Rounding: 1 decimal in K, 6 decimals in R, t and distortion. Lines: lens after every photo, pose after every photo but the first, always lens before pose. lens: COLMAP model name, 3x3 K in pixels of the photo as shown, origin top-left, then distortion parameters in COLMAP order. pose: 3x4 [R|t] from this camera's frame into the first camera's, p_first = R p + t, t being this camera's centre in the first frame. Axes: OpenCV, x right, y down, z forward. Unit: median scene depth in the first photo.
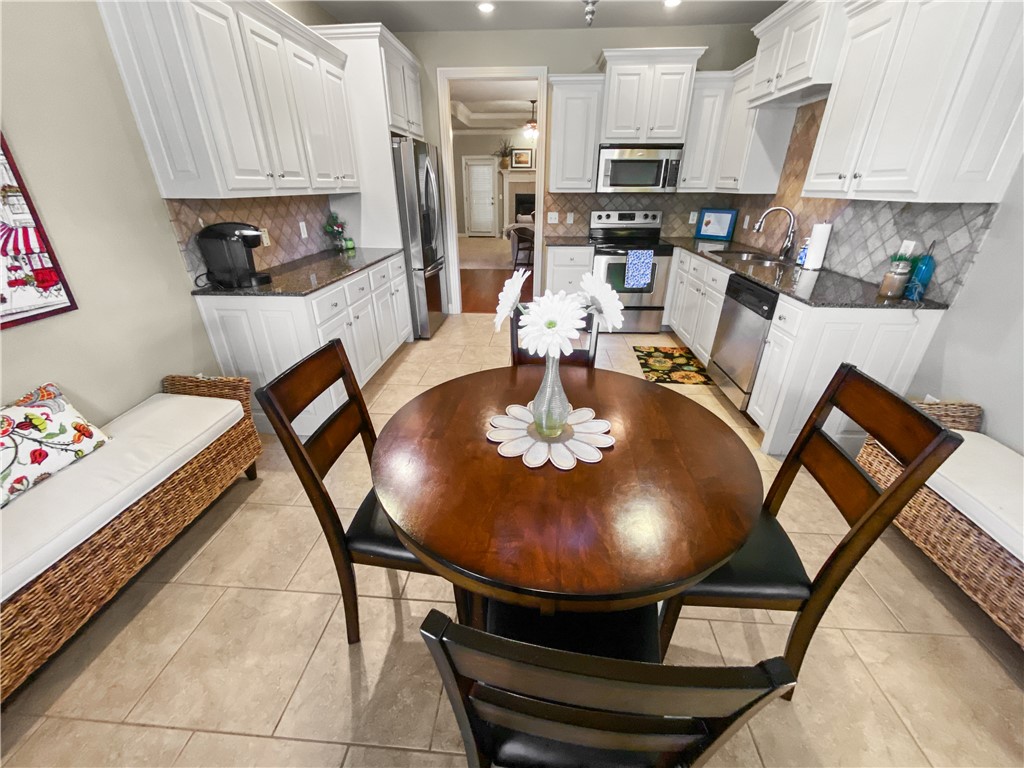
lens RADIAL K [[413.3, 0, 512.0], [0, 413.3, 385.1], [0, 0, 1]] dist [-0.000094, -0.000888]
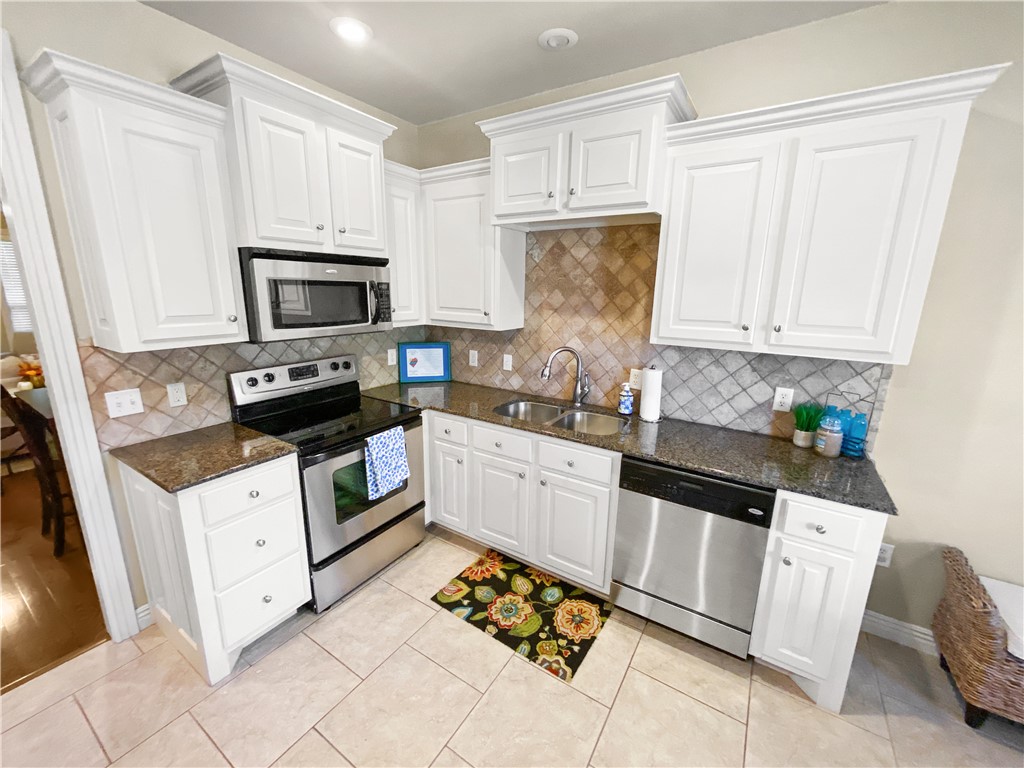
lens RADIAL K [[413.3, 0, 509.7], [0, 413.3, 383.3], [0, 0, 1]] dist [-0.000094, -0.000888]
pose [[0.479175, -0.191668, 0.856537, -0.081471], [0.367700, 0.929941, 0.002390, -0.380639], [-0.796987, 0.313804, 0.516081, 0.652717]]
